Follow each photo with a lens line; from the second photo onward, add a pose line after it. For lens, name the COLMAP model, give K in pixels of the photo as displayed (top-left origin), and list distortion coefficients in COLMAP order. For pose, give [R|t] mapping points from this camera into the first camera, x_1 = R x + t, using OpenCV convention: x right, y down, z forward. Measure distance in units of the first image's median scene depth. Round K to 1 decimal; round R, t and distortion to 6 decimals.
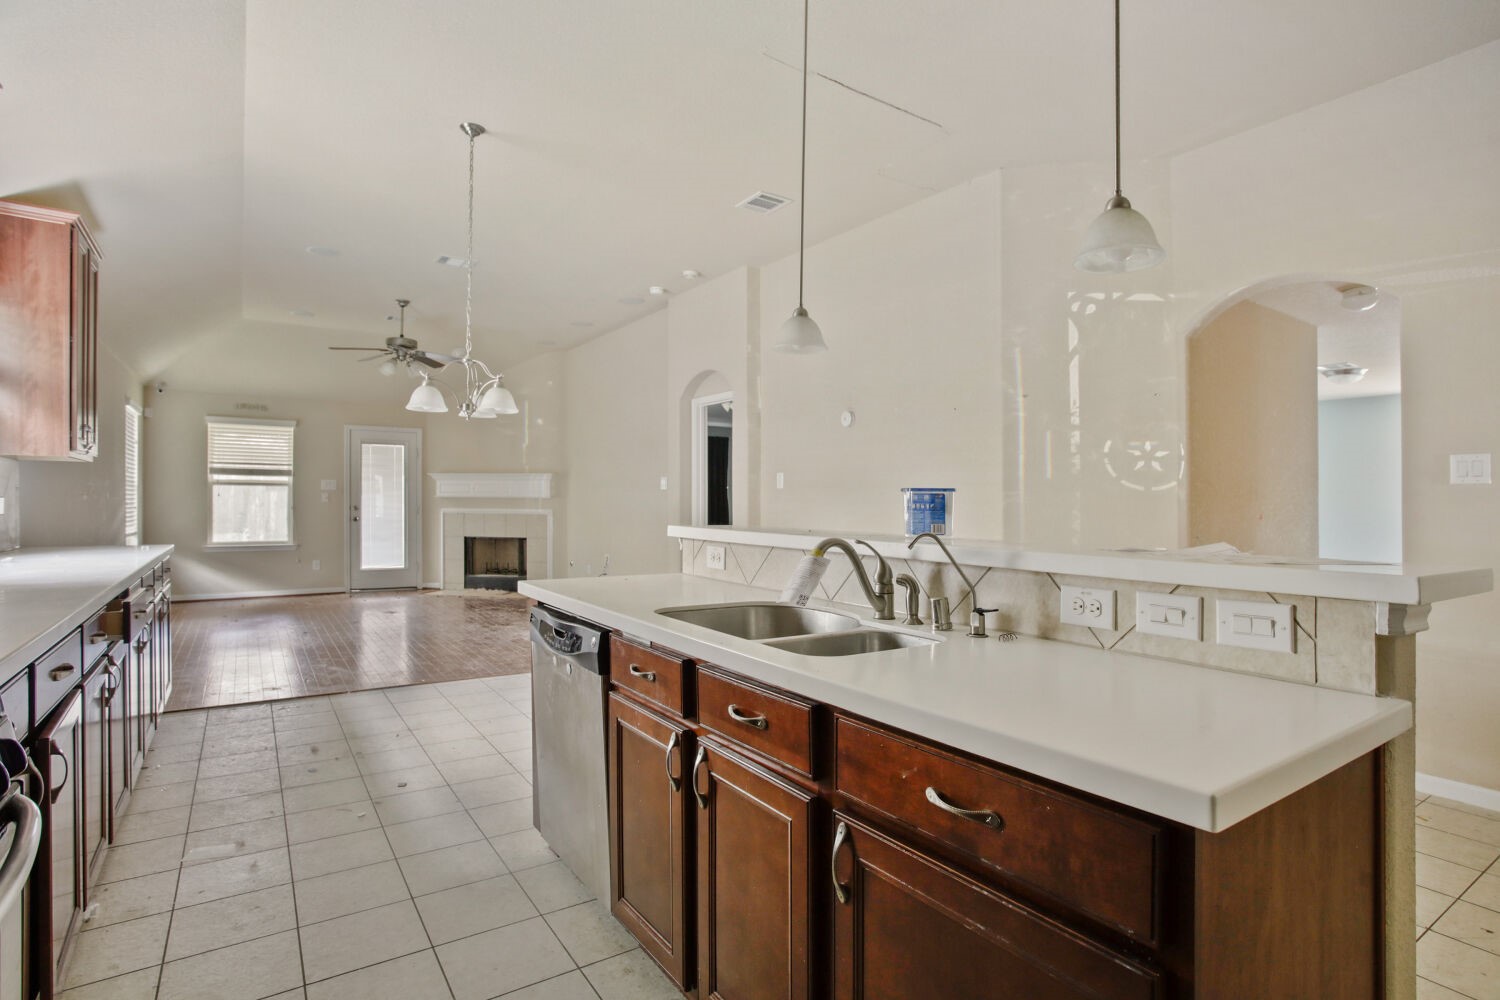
lens RADIAL K [[771.5, 0, 750.0], [0, 771.5, 500.0], [0, 0, 1]] dist [0.000024, 0.000034]
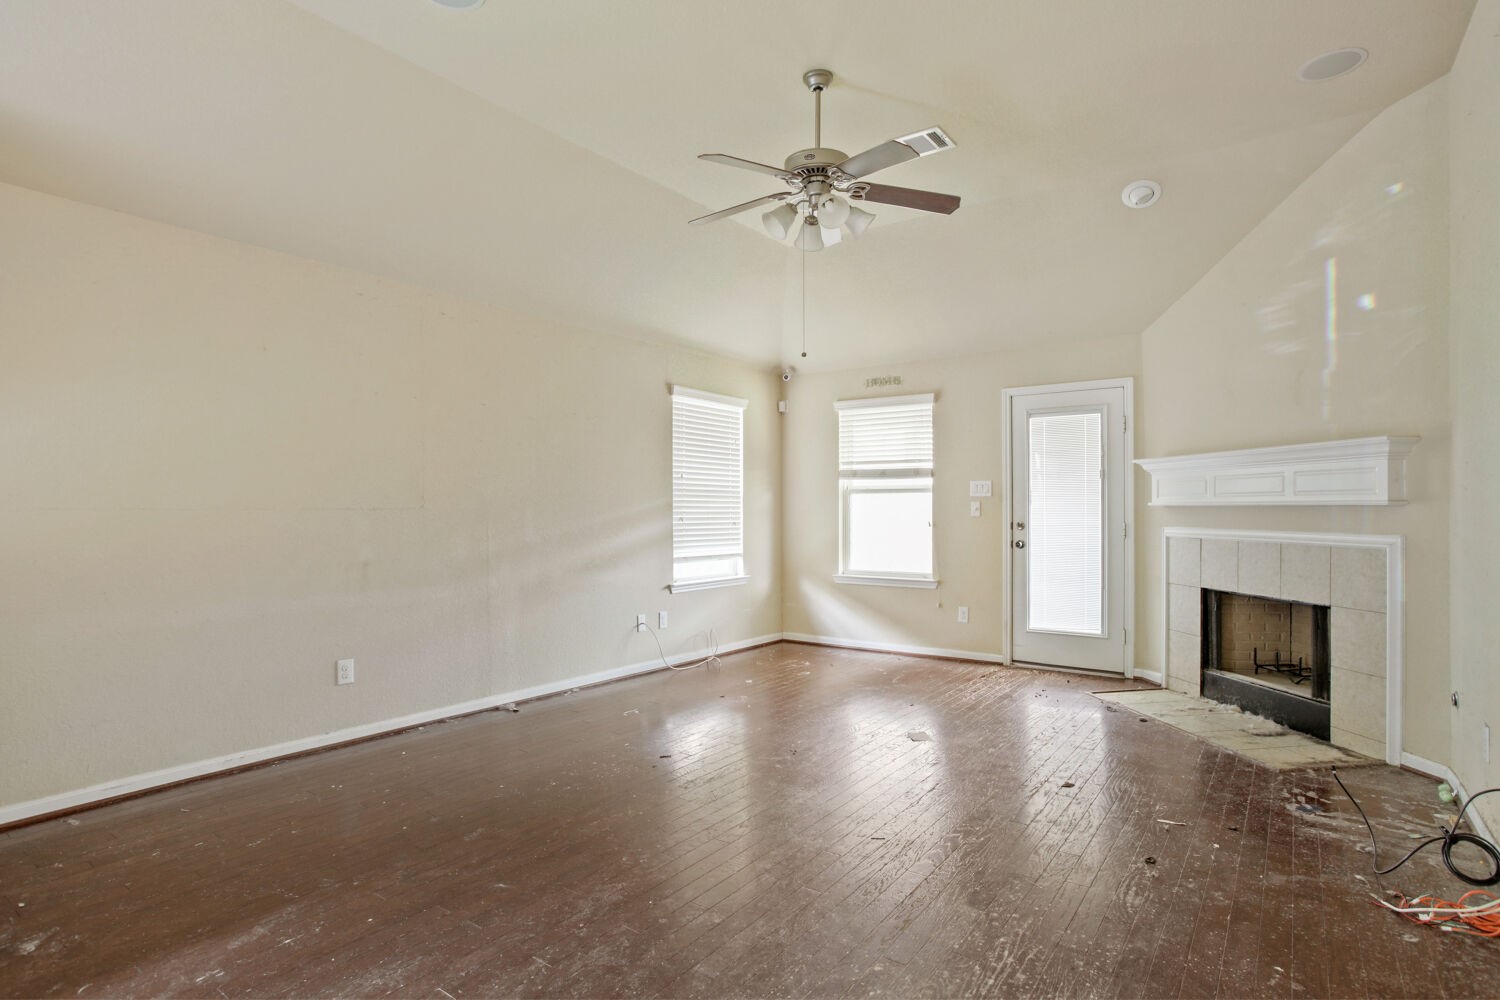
lens RADIAL K [[779.0, 0, 749.5], [0, 779.0, 524.3], [0, 0, 1]] dist [0.027318, 0.000256]
pose [[0.369422, 0.010432, -0.929203, -0.023448], [0.005410, 0.999896, 0.013376, 0.000047], [0.929246, -0.009968, 0.369327, 0.589385]]
